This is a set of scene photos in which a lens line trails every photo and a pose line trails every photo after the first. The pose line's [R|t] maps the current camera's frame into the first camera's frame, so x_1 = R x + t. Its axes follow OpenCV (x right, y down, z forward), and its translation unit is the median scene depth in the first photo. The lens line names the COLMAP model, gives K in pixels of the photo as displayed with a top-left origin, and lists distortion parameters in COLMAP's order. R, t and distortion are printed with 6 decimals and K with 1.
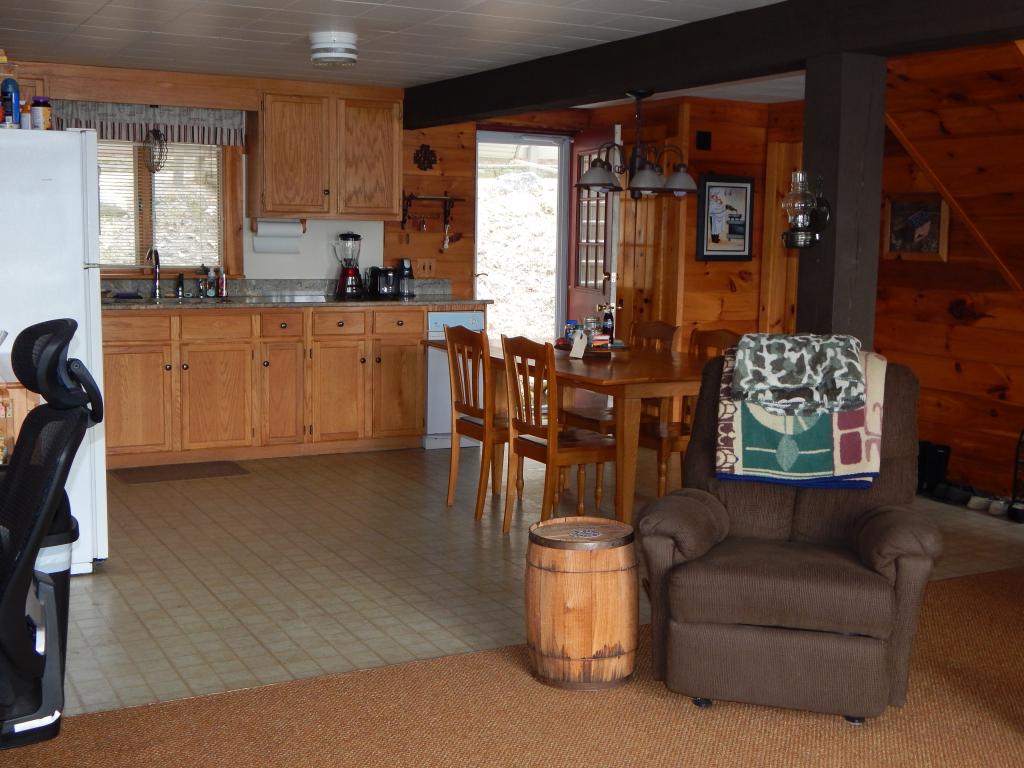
lens RADIAL K [[1249.3, 0, 506.4], [0, 1249.3, 381.4], [0, 0, 1]] dist [-0.018844, 0.000000]
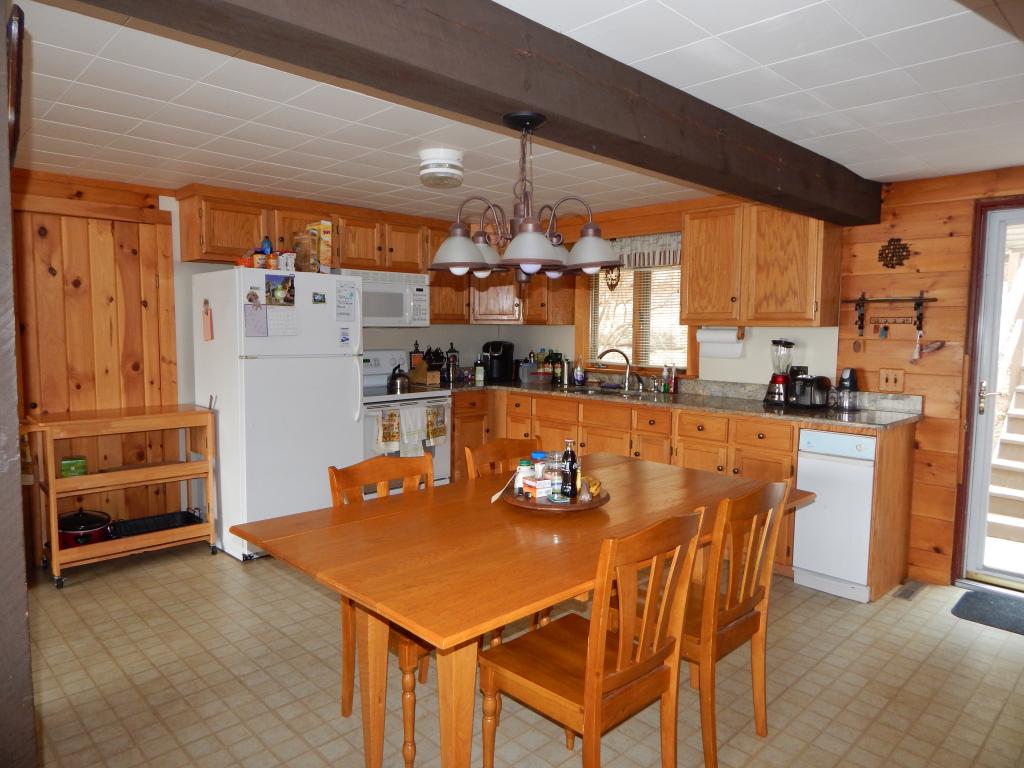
lens RADIAL K [[674.6, 0, 513.4], [0, 674.6, 379.4], [0, 0, 1]] dist [-0.000696, -0.009546]
pose [[0.286983, 0.057996, -0.956178, 0.377944], [-0.120924, 0.992374, 0.023898, -0.088210], [0.950273, 0.108766, 0.291807, 0.762502]]
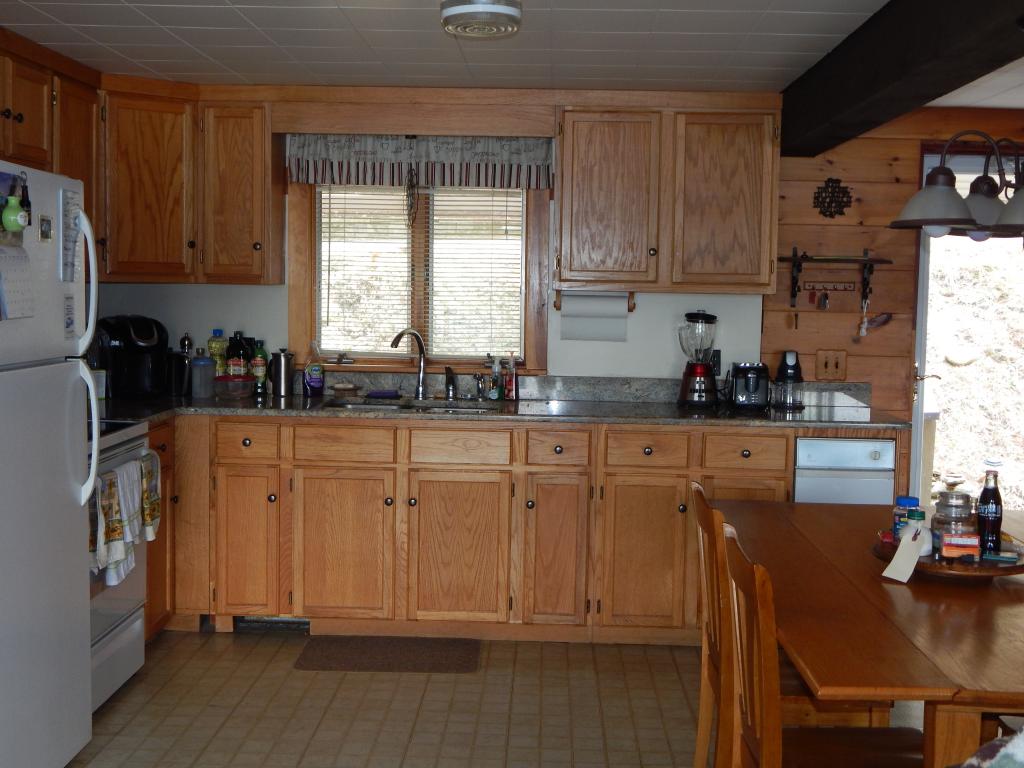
lens RADIAL K [[1249.3, 0, 512.9], [0, 1249.3, 382.8], [0, 0, 1]] dist [-0.018844, 0.000000]
pose [[0.871487, 0.036347, -0.489070, 0.137819], [-0.062051, 0.997407, -0.036444, -0.058803], [0.486477, 0.062108, 0.871483, 0.430759]]
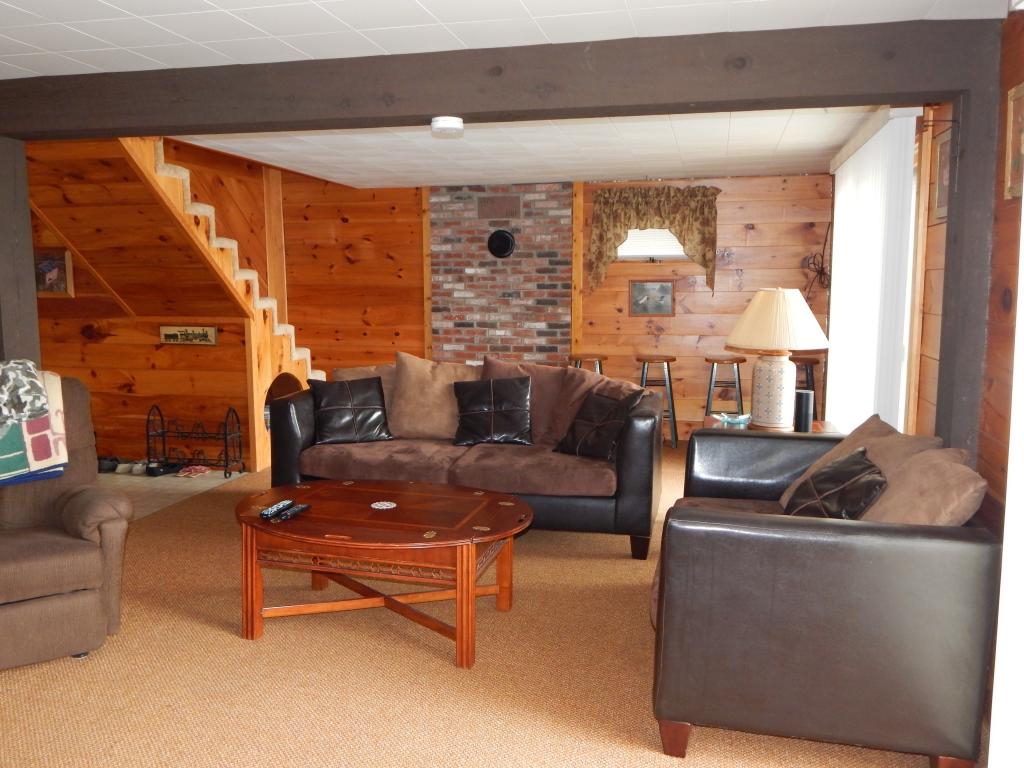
lens RADIAL K [[835.9, 0, 513.3], [0, 835.9, 379.7], [0, 0, 1]] dist [0.003460, -0.010635]
pose [[0.662026, -0.113412, 0.740850, -0.016562], [0.108202, 0.992592, 0.055260, -0.005745], [-0.741629, 0.043578, 0.669393, 0.037331]]
